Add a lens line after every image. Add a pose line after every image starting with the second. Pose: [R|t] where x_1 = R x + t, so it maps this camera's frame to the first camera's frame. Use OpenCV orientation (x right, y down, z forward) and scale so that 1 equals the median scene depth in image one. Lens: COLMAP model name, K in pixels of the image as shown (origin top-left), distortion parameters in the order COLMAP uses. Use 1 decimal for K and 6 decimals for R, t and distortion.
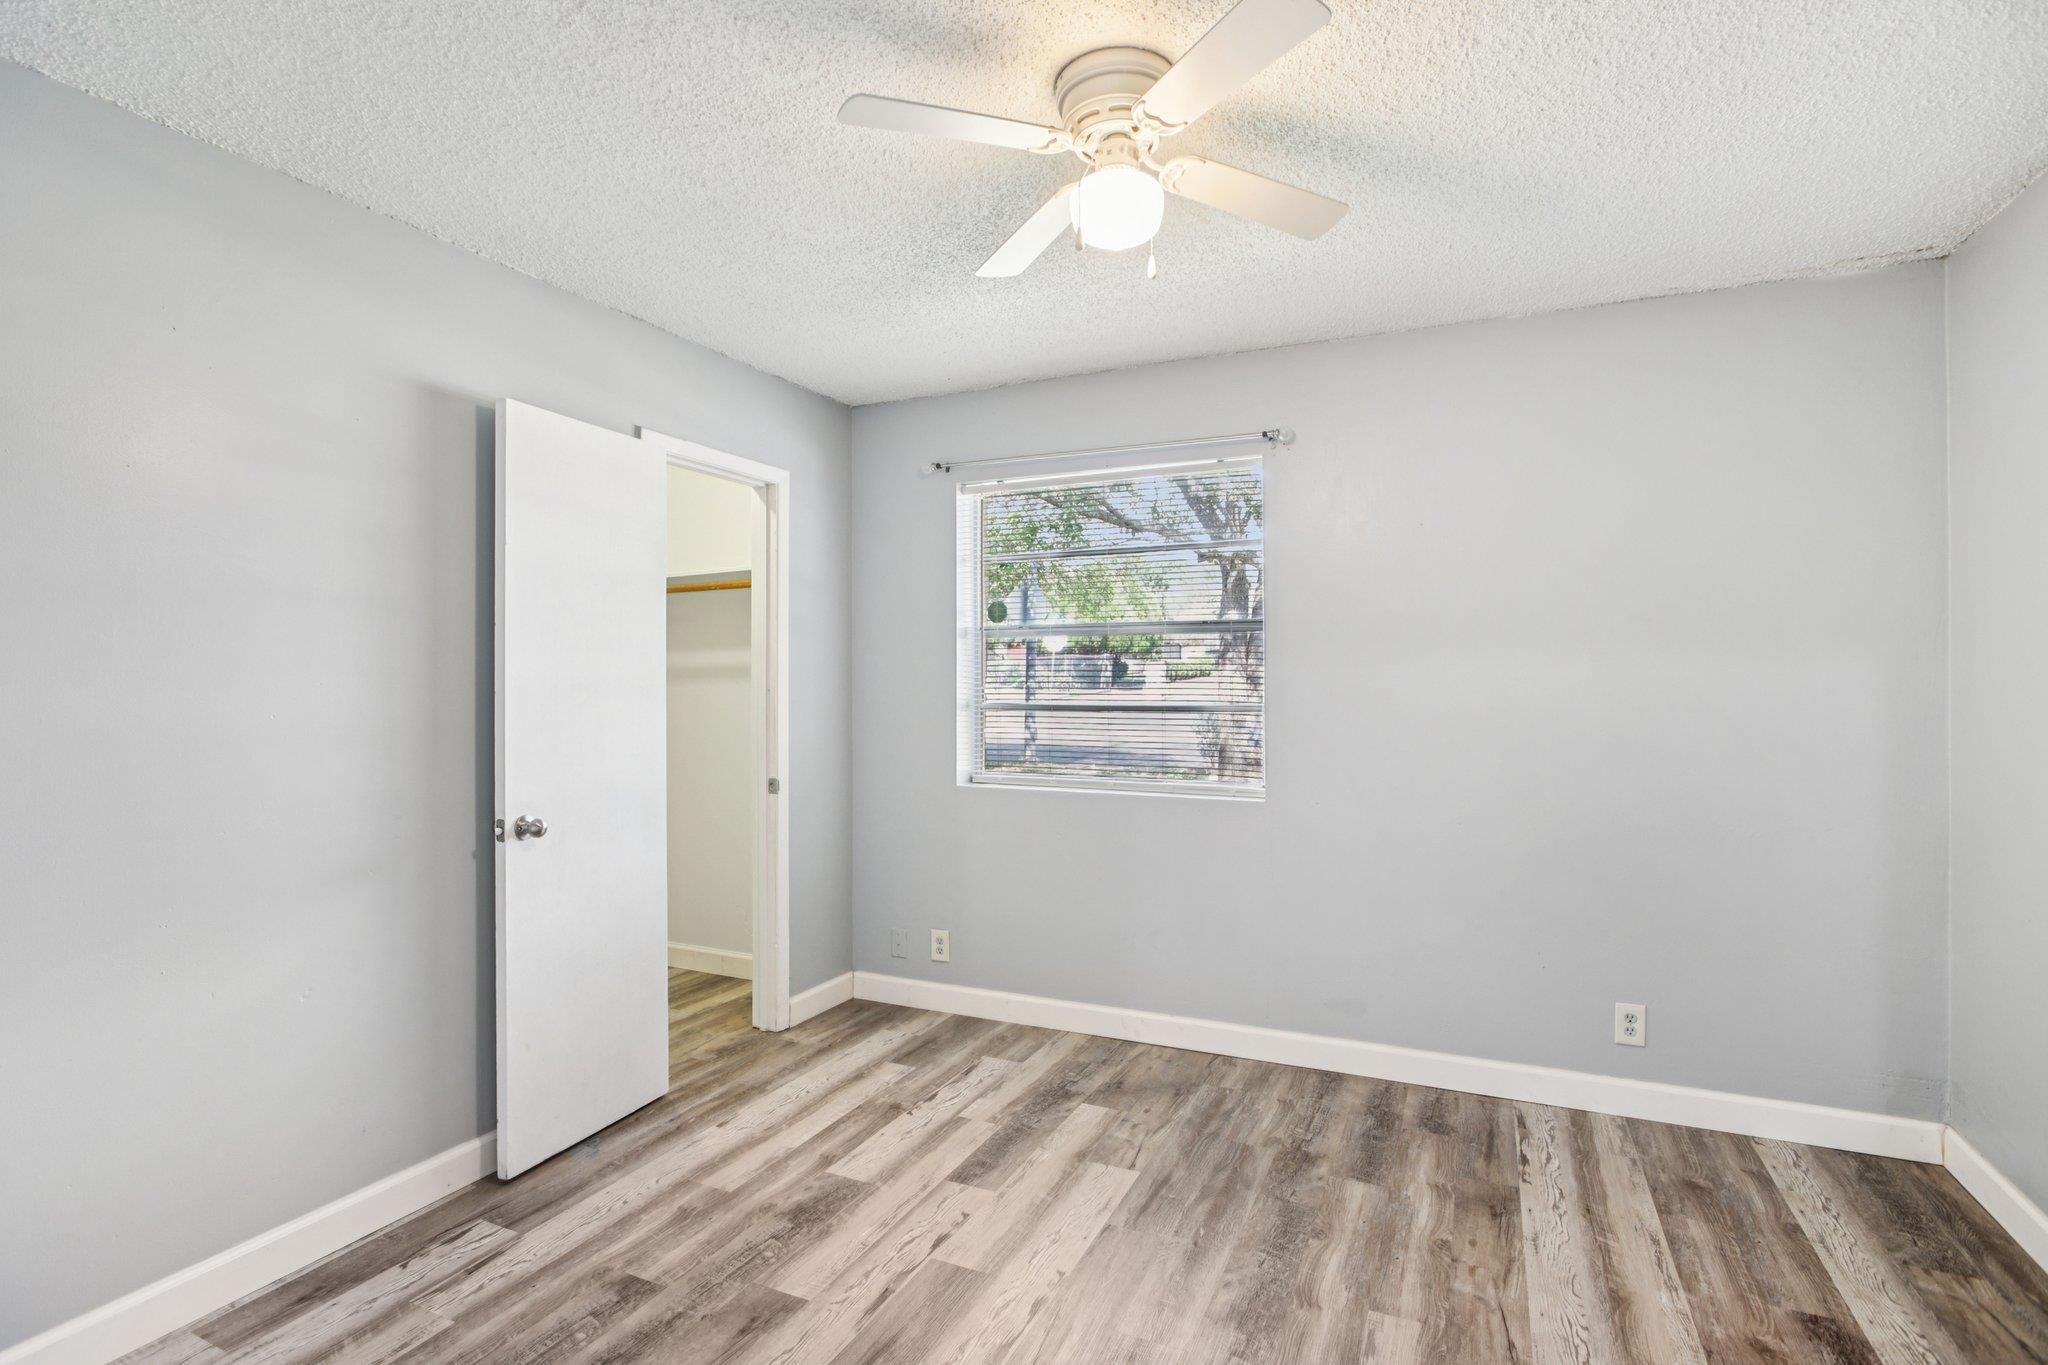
lens RADIAL K [[979.2, 0, 1022.0], [0, 979.2, 686.4], [0, 0, 1]] dist [-0.035357, 0.007957]
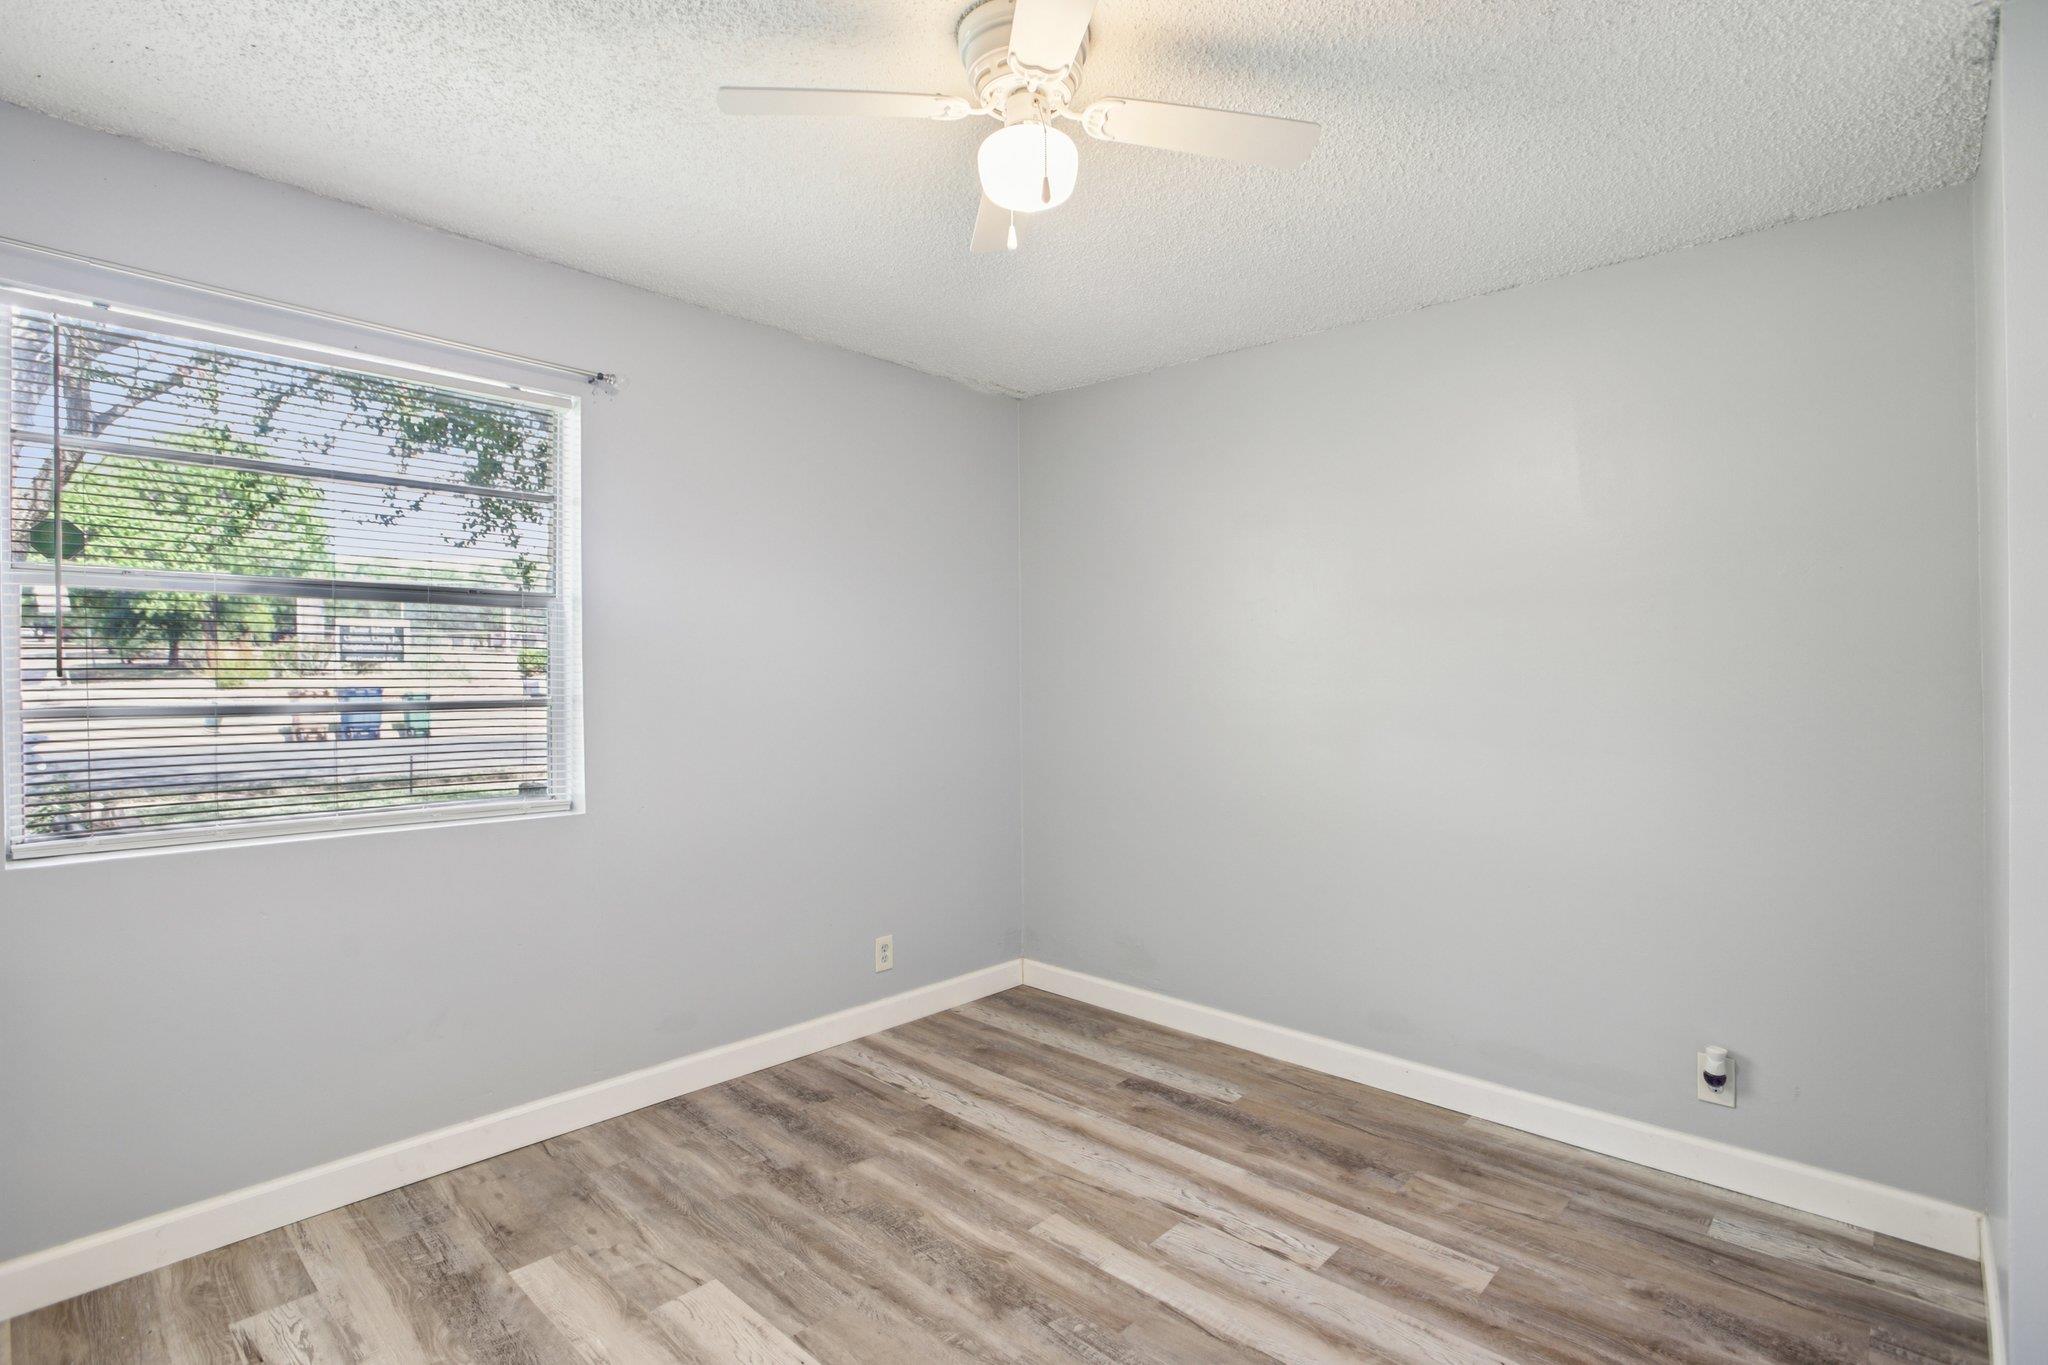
lens RADIAL K [[971.3, 0, 1030.6], [0, 971.3, 678.1], [0, 0, 1]] dist [-0.026416, 0.003648]
pose [[0.314989, 0.000512, 0.949095, -0.524302], [0.002098, 0.999997, -0.001235, 0.003403], [-0.949093, 0.002380, 0.314987, 0.476581]]
